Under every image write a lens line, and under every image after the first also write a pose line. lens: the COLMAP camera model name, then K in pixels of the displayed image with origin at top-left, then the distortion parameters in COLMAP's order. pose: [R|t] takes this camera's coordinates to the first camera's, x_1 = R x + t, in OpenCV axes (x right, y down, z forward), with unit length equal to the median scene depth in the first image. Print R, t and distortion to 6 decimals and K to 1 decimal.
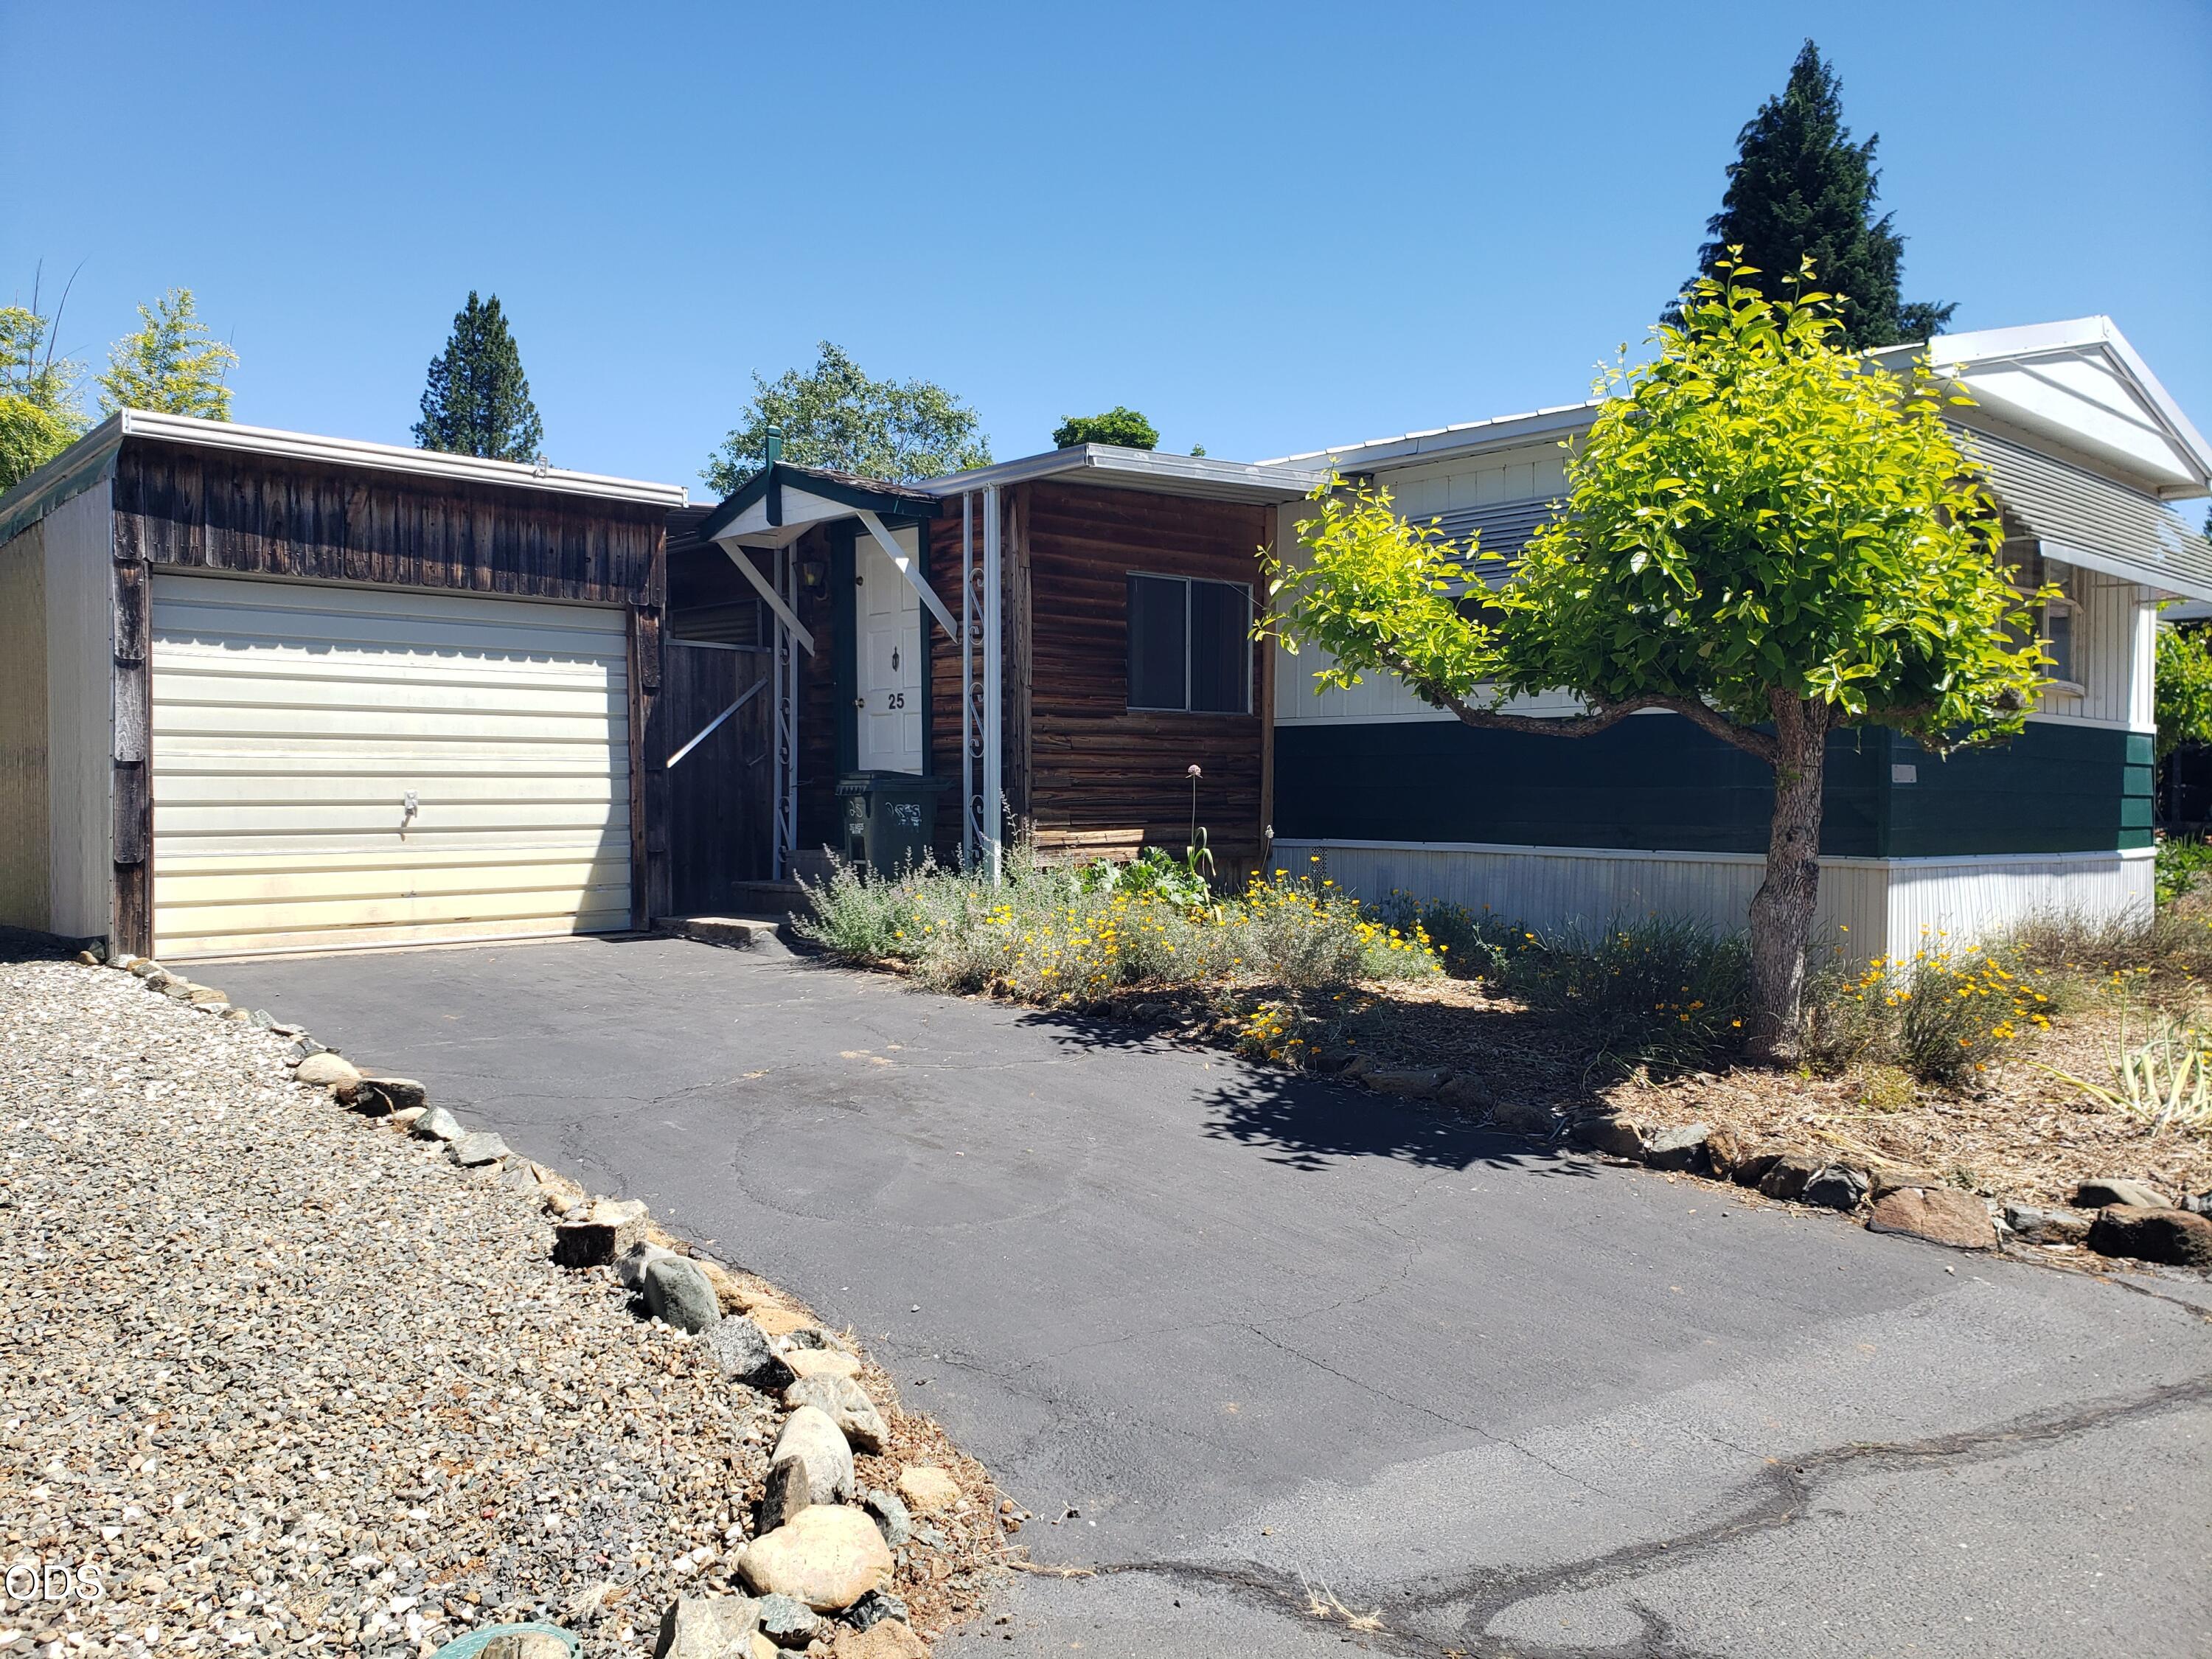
lens RADIAL K [[1714.7, 0, 1102.6], [0, 1714.7, 831.6], [0, 0, 1]] dist [0.026023, -0.023620]
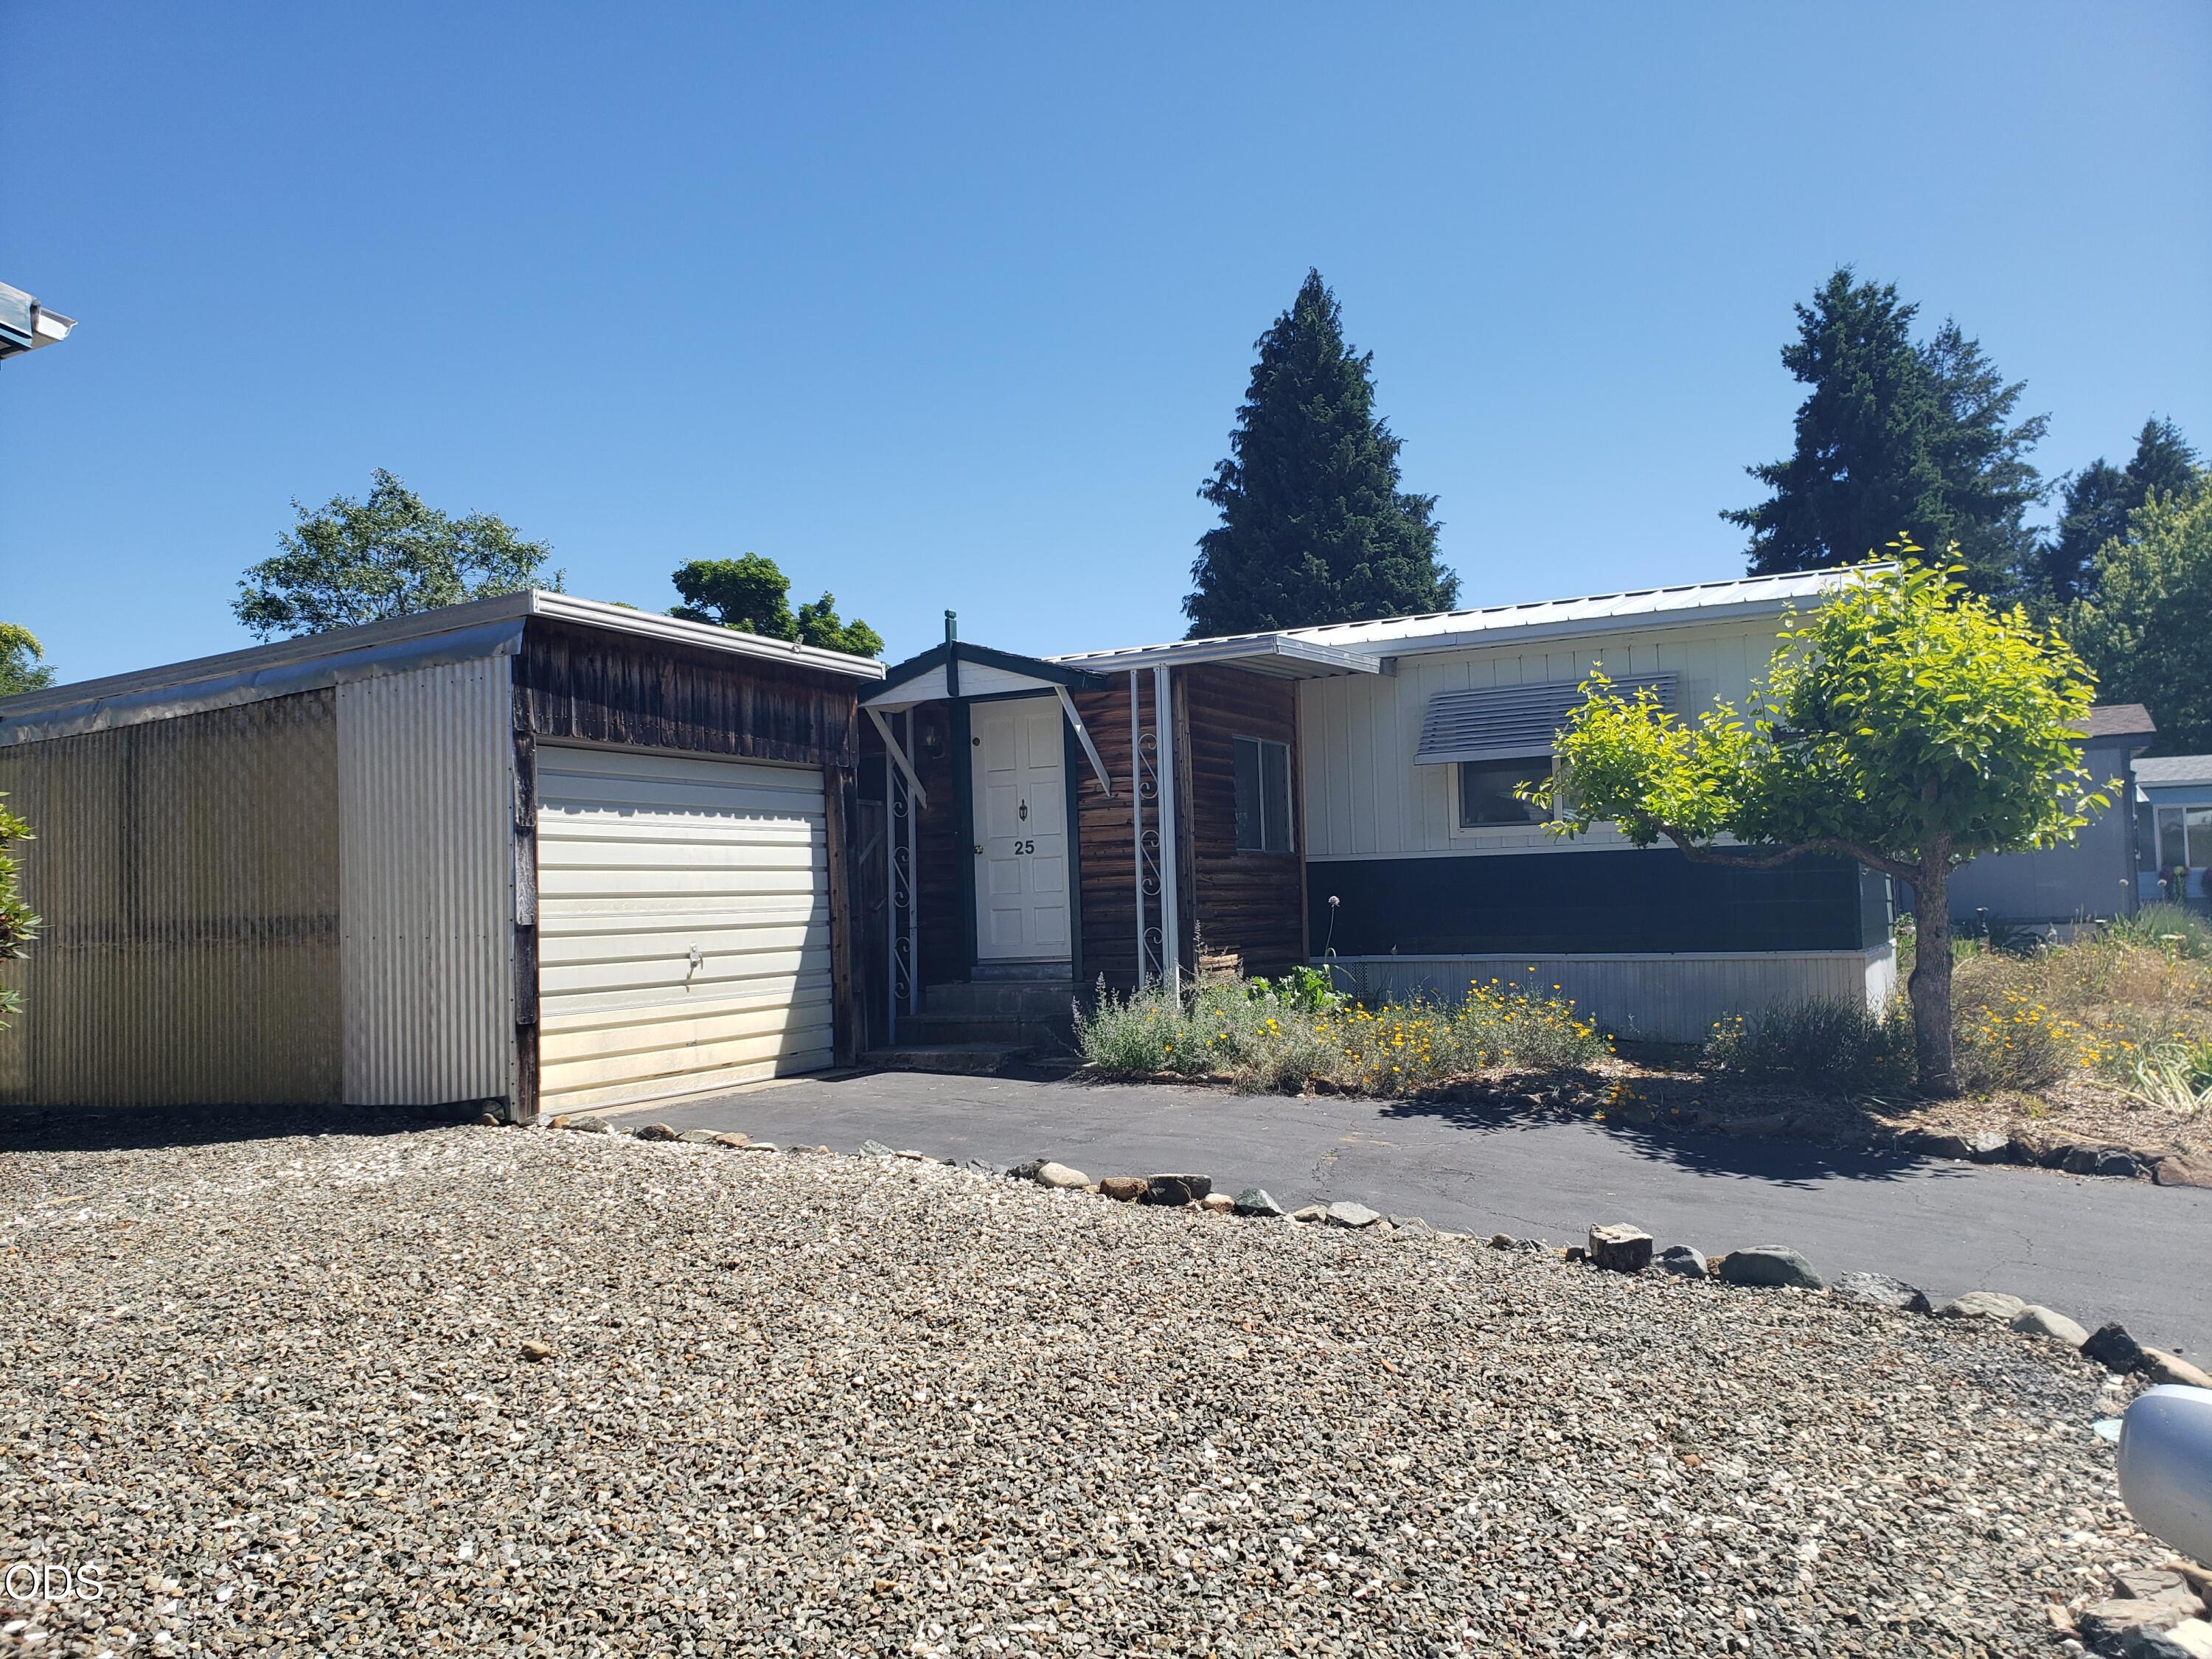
lens RADIAL K [[1714.7, 0, 1115.9], [0, 1714.7, 830.1], [0, 0, 1]] dist [0.026023, -0.023620]
pose [[0.938571, -0.016786, 0.344679, -0.504806], [0.043056, 0.996708, -0.068703, -0.009708], [-0.342391, 0.079323, 0.936203, -0.078665]]
